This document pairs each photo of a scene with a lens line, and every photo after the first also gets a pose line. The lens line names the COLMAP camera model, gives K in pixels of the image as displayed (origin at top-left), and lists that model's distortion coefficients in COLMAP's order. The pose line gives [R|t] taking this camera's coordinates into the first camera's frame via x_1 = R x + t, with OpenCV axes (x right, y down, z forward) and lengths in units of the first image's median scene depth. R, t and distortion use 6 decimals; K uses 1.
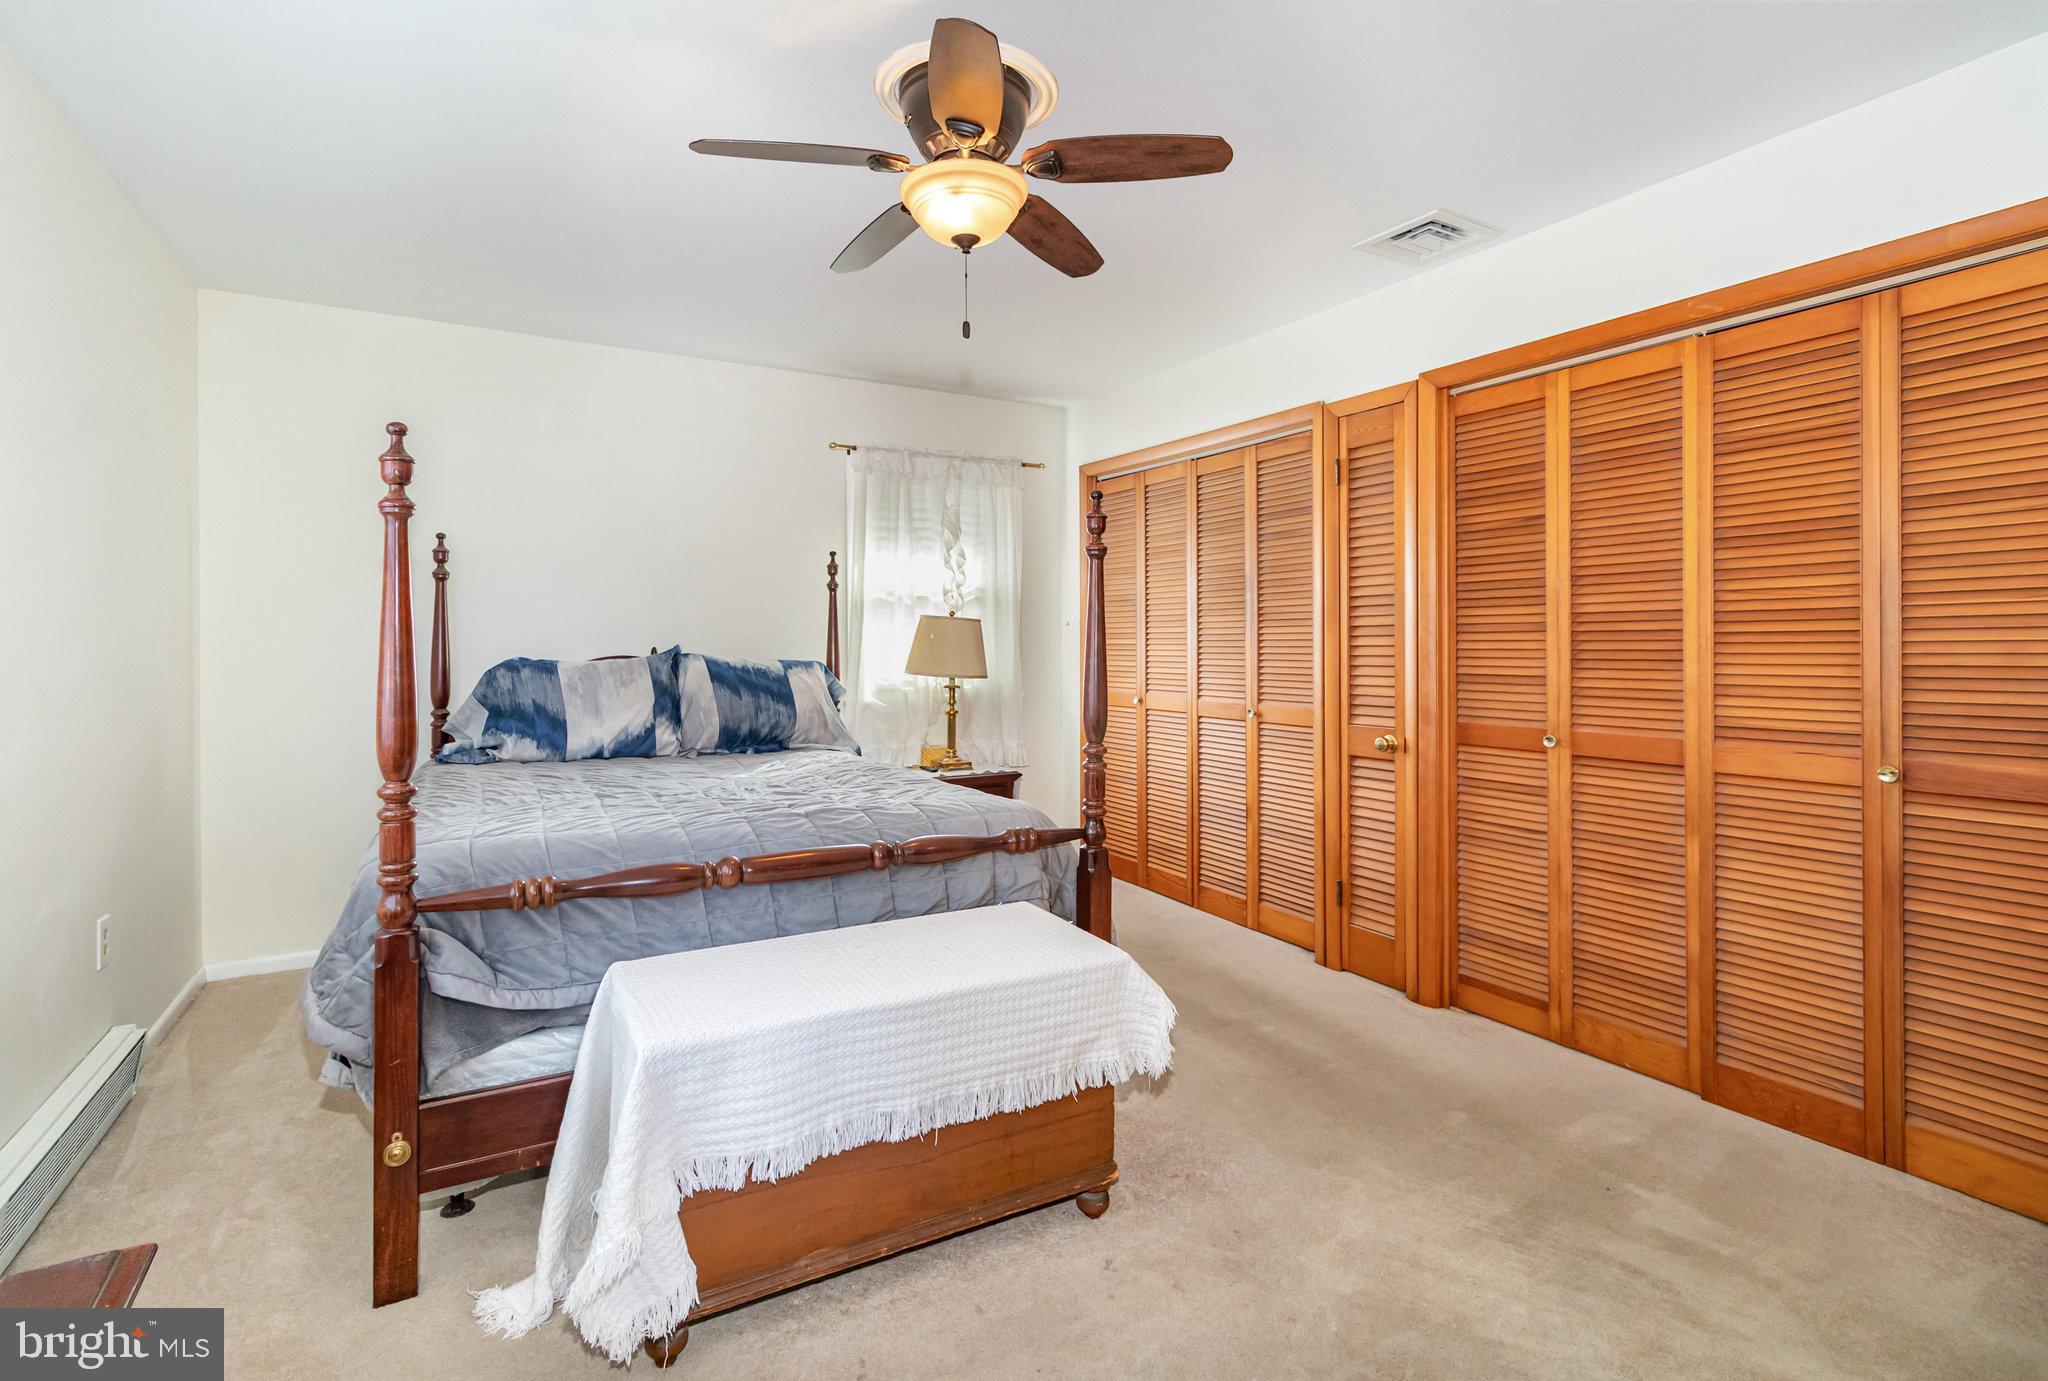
lens RADIAL K [[956.2, 0, 1022.0], [0, 956.2, 639.7], [0, 0, 1]] dist [0.002574, 0.000645]
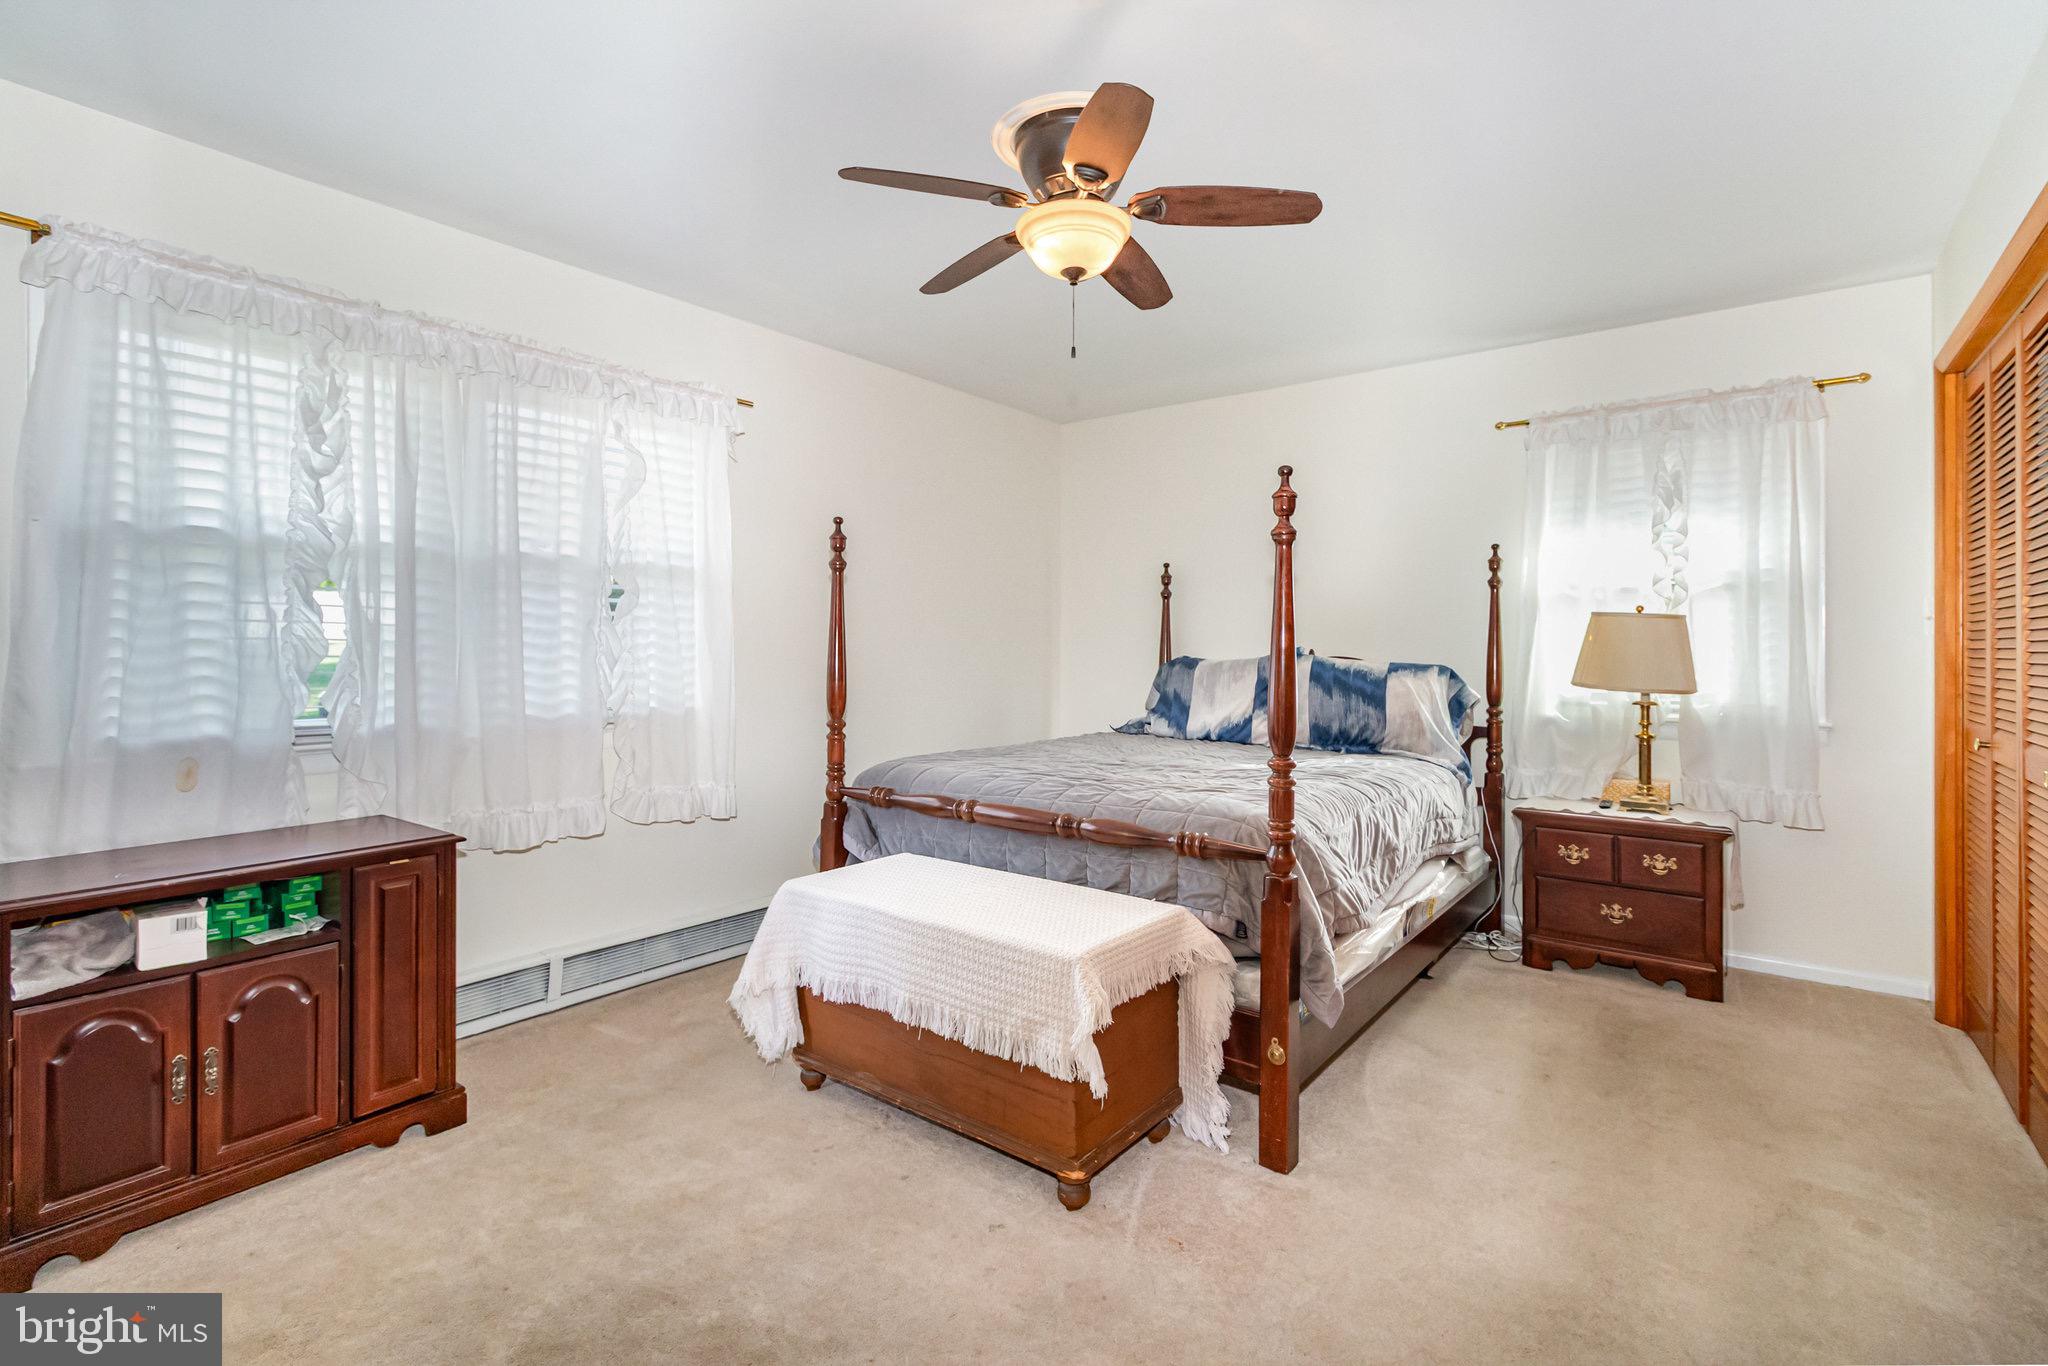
lens RADIAL K [[956.2, 0, 1060.0], [0, 956.2, 637.8], [0, 0, 1]] dist [0.002574, 0.000645]
pose [[0.398530, -0.006478, -0.917132, 0.538357], [-0.004181, 0.999952, -0.008880, 0.006036], [0.917146, 0.007374, 0.398484, 0.316113]]
